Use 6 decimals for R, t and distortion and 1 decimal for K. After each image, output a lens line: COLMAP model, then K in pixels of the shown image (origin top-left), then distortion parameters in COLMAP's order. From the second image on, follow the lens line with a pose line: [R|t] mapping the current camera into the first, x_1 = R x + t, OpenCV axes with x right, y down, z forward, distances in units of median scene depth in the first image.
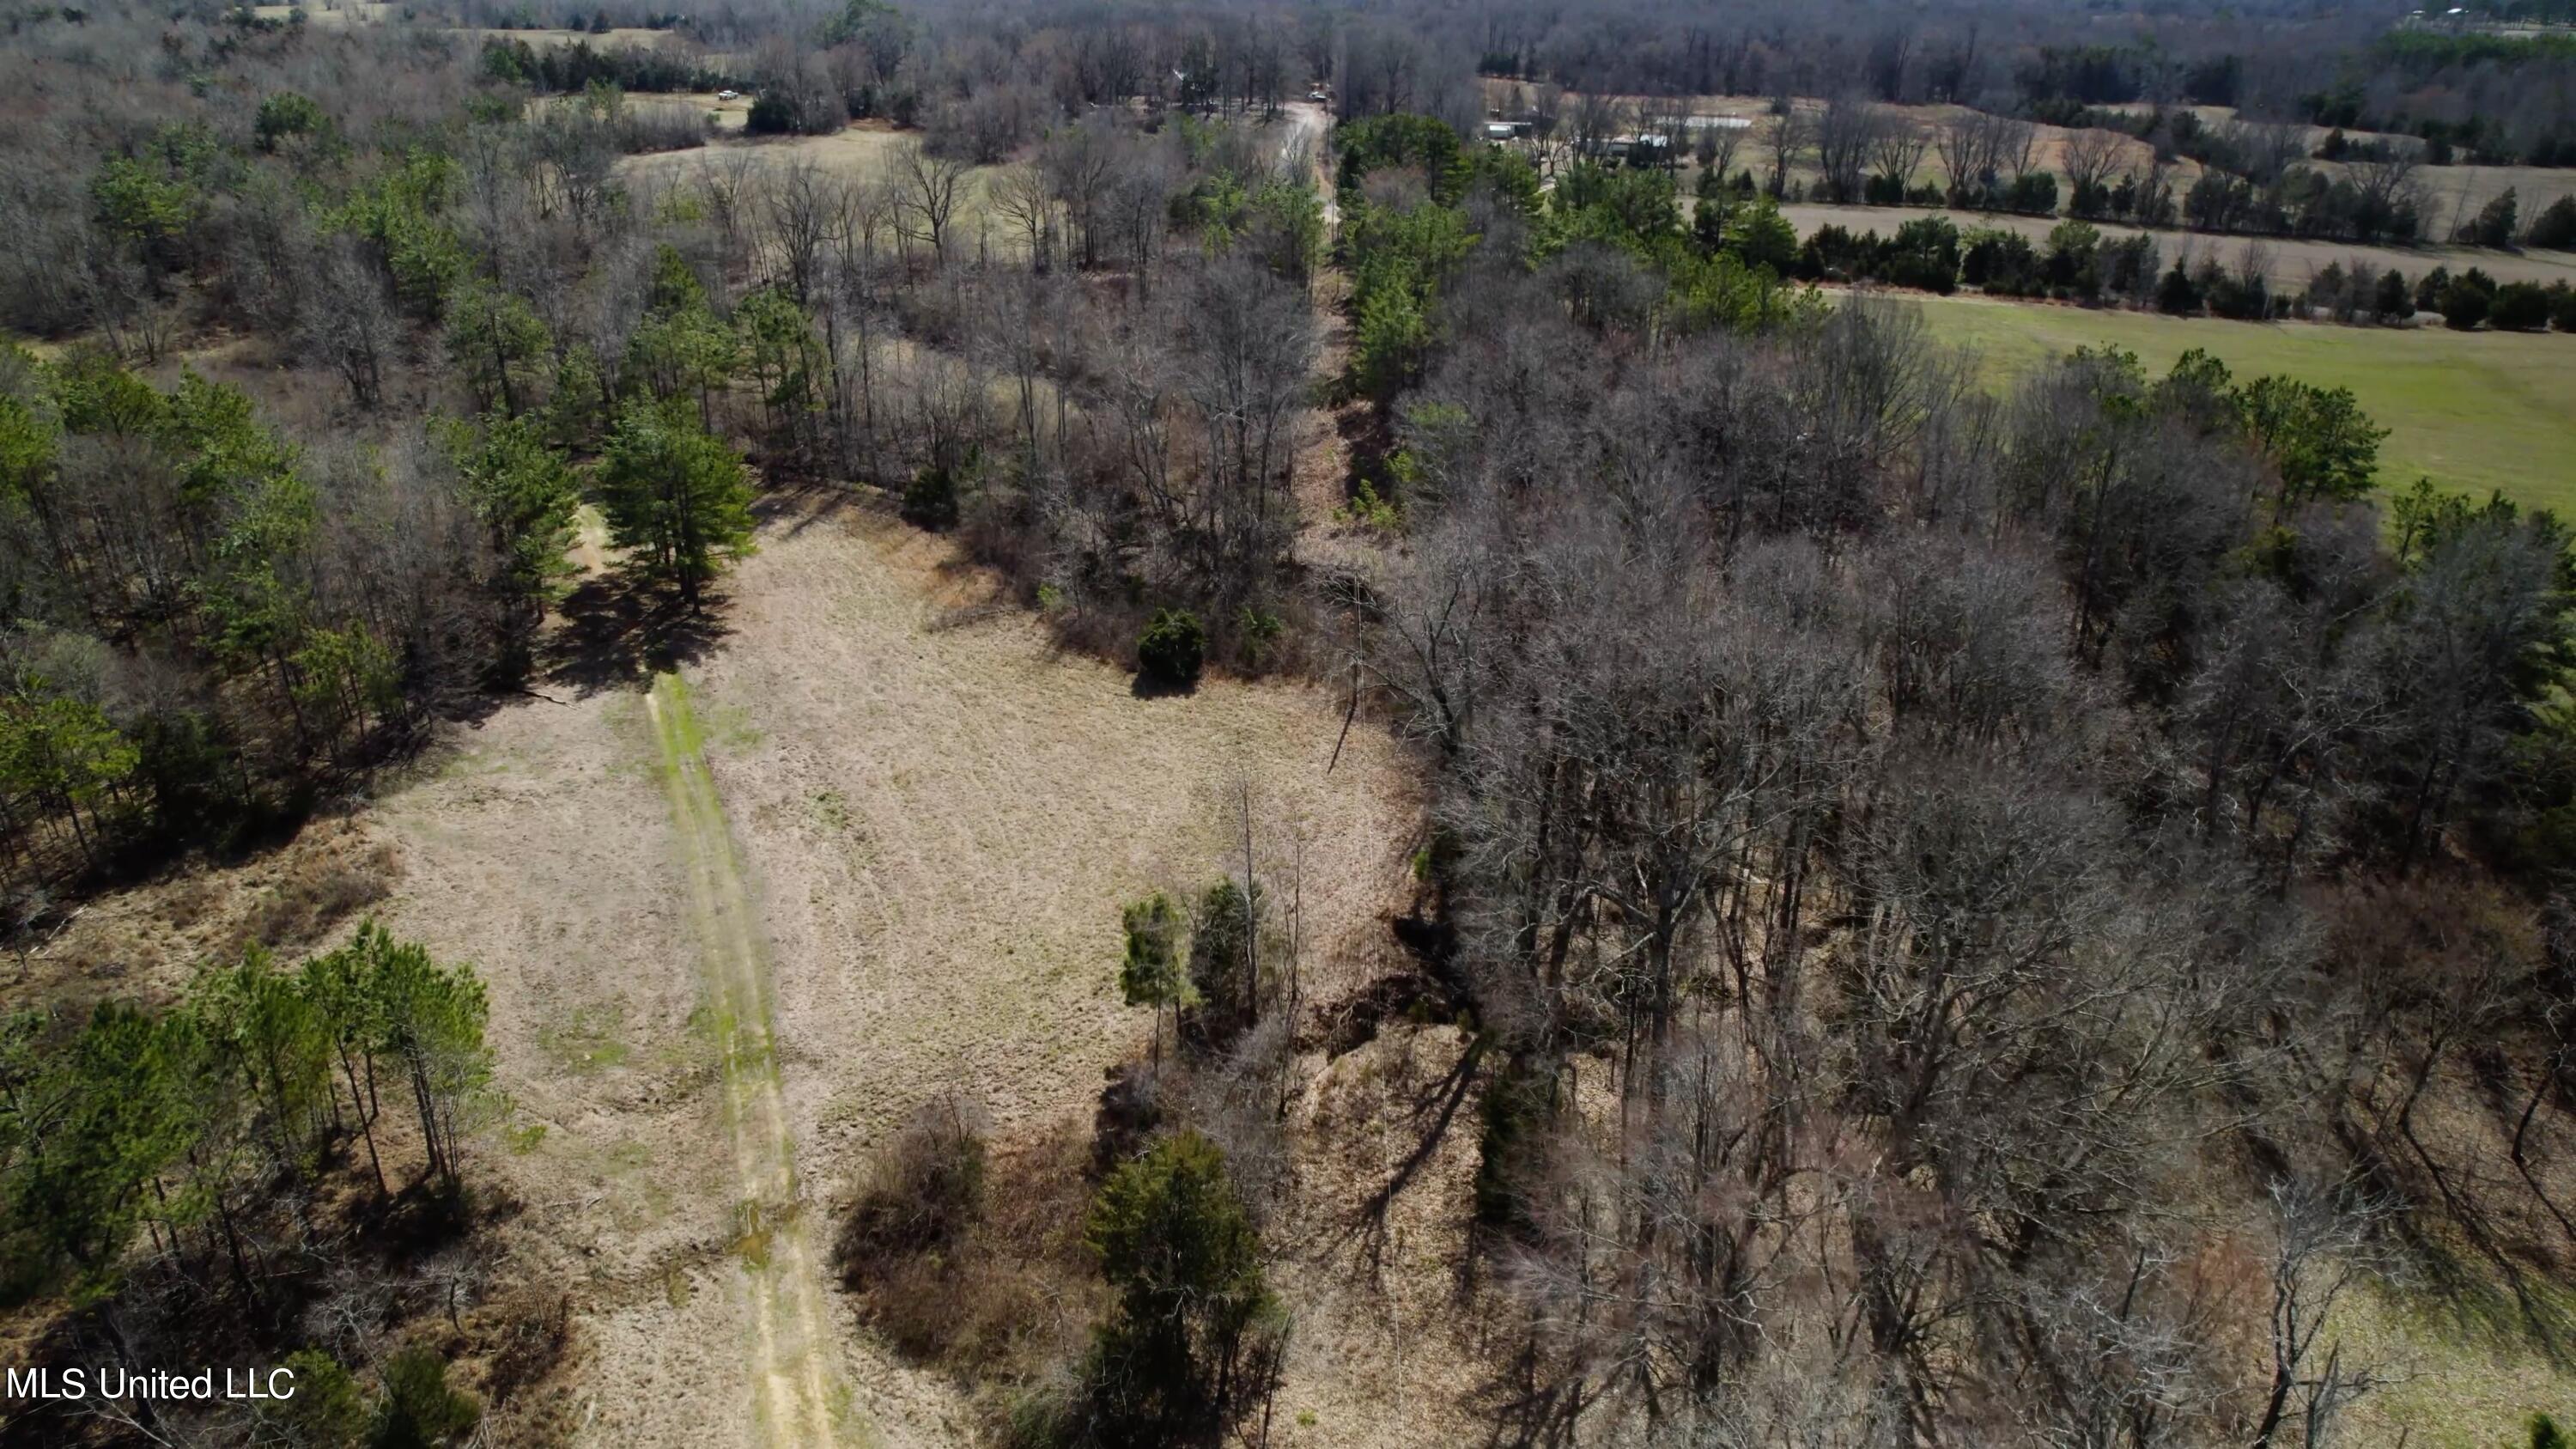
lens RADIAL K [[1648.4, 0, 1288.0], [0, 1648.4, 724.5], [0, 0, 1]] dist [-0.076214, 0.070252]
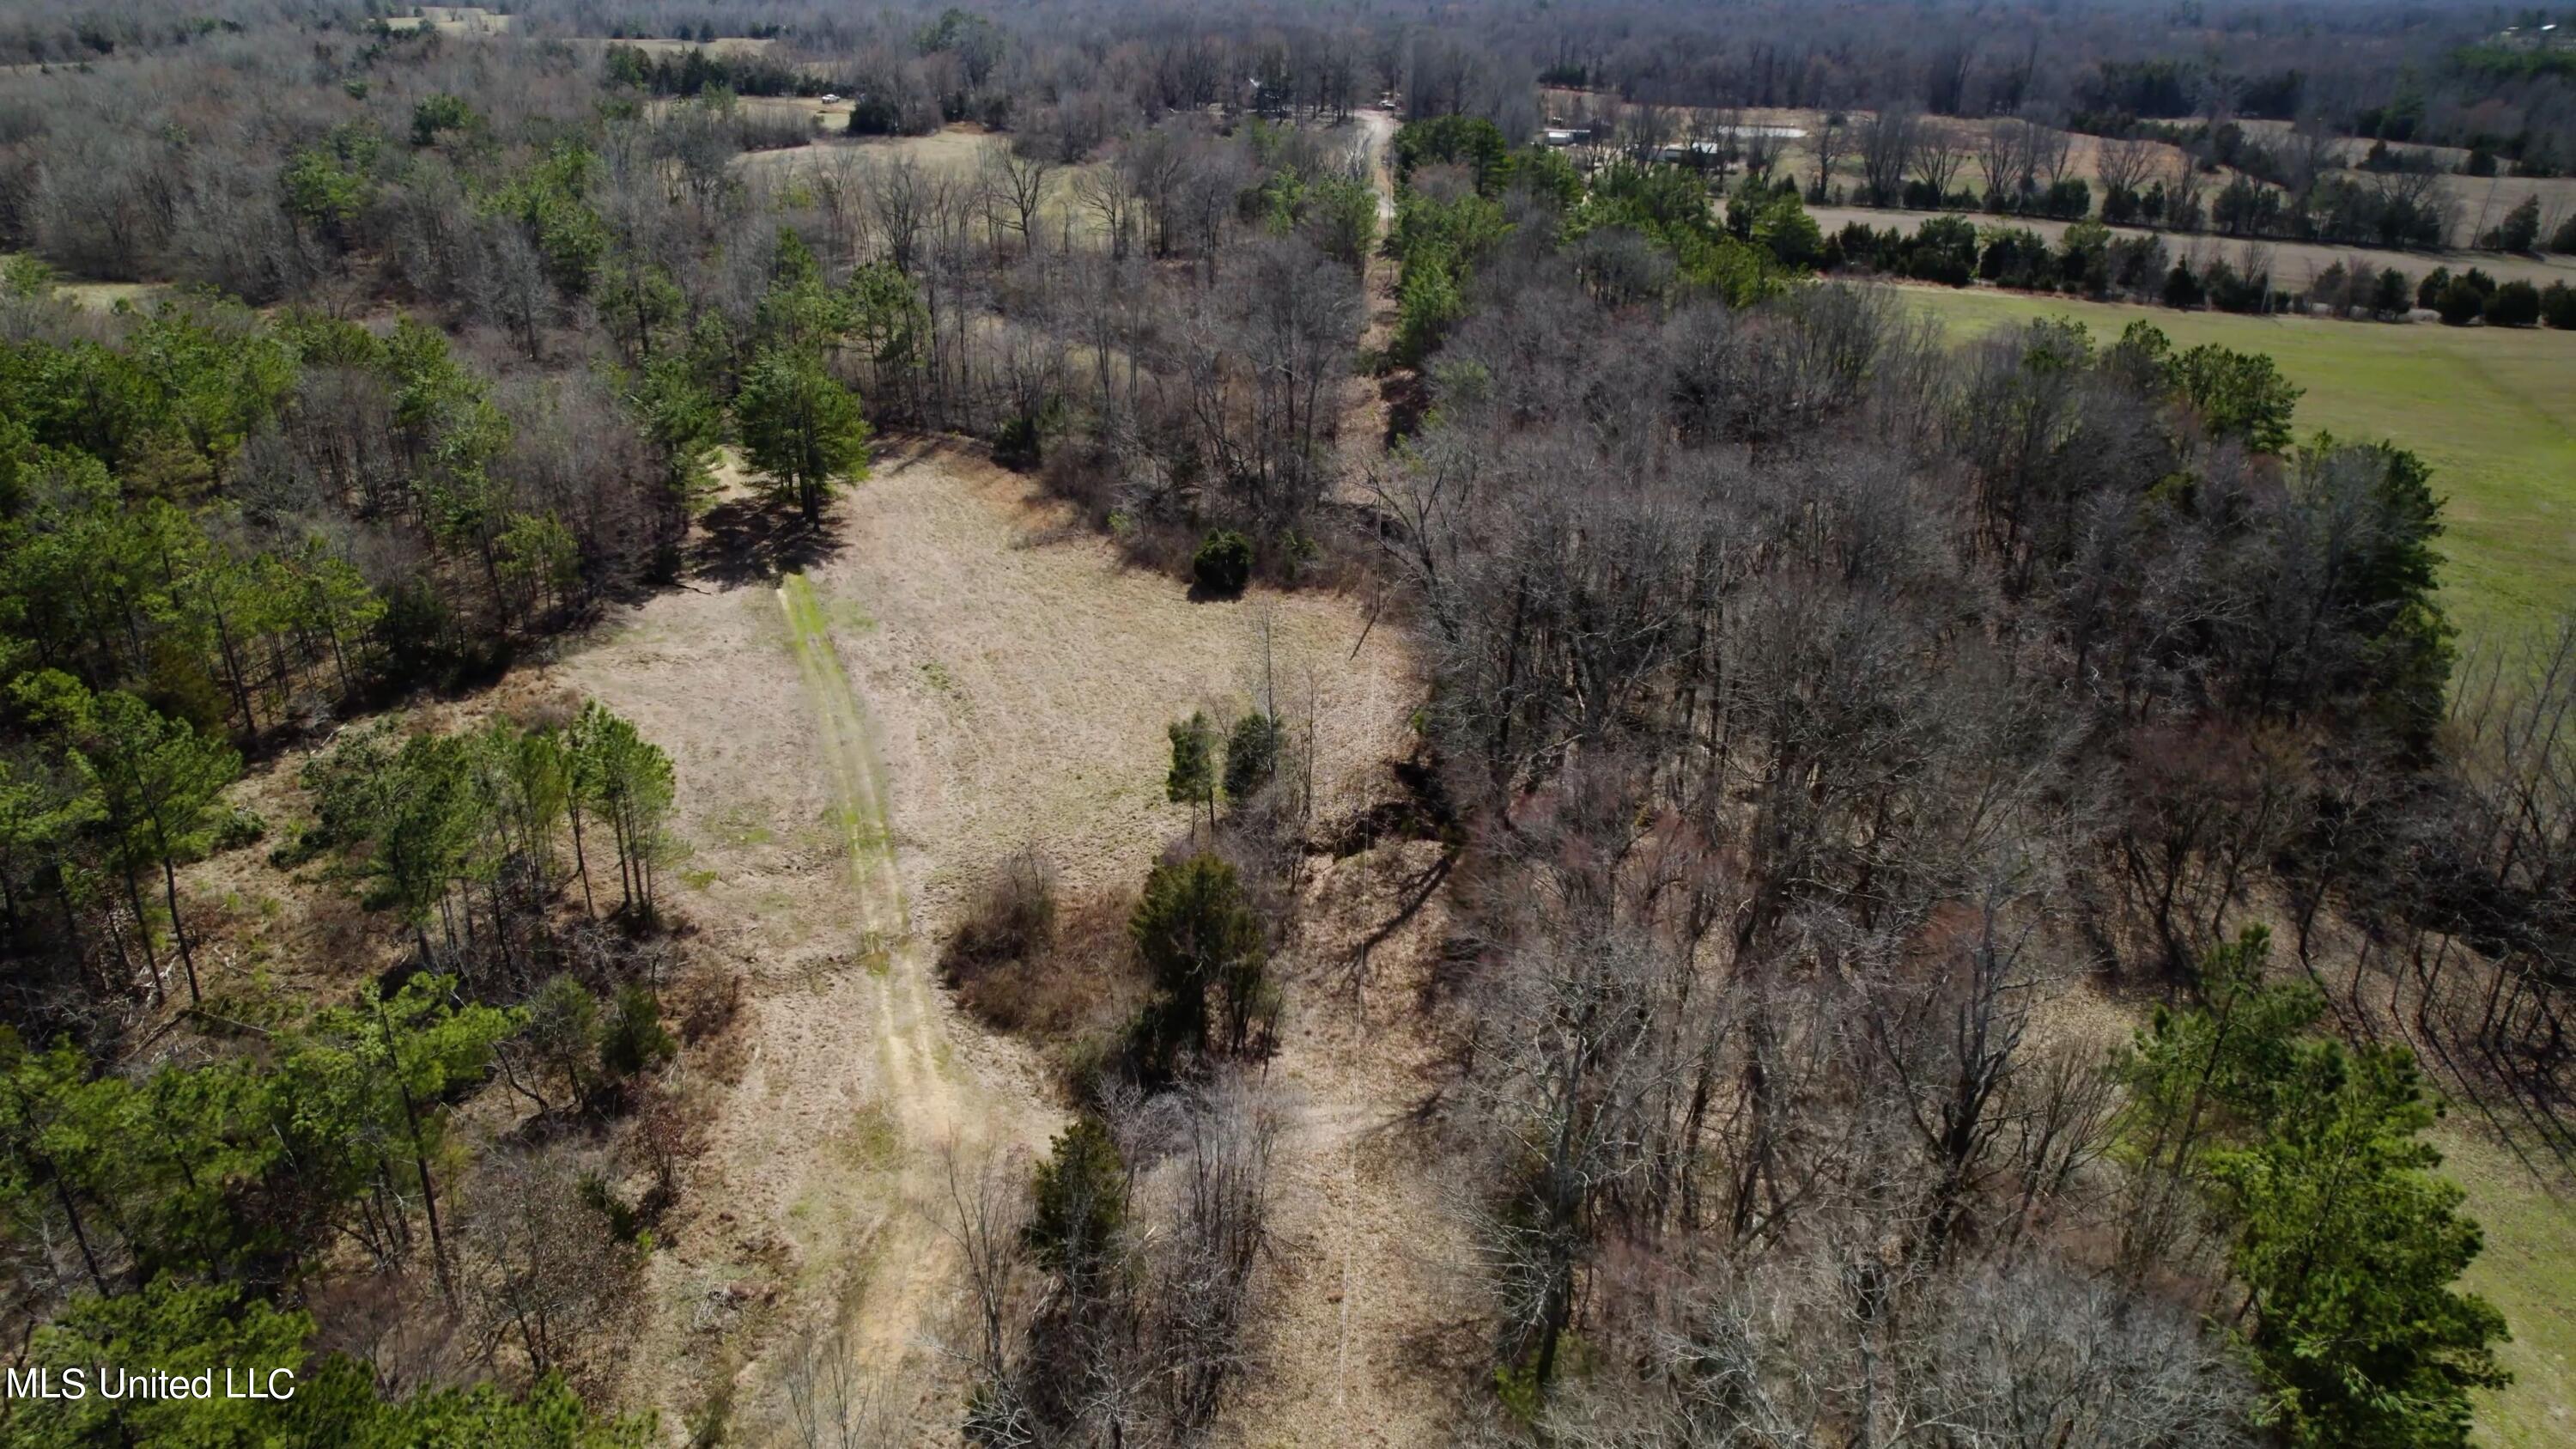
lens RADIAL K [[1648.4, 0, 1288.0], [0, 1648.4, 724.5], [0, 0, 1]] dist [-0.076214, 0.070252]
pose [[0.998873, 0.021150, -0.042484, 0.024721], [-0.021482, 0.999742, -0.007361, 0.068320], [0.042317, 0.008266, 0.999070, -0.143111]]
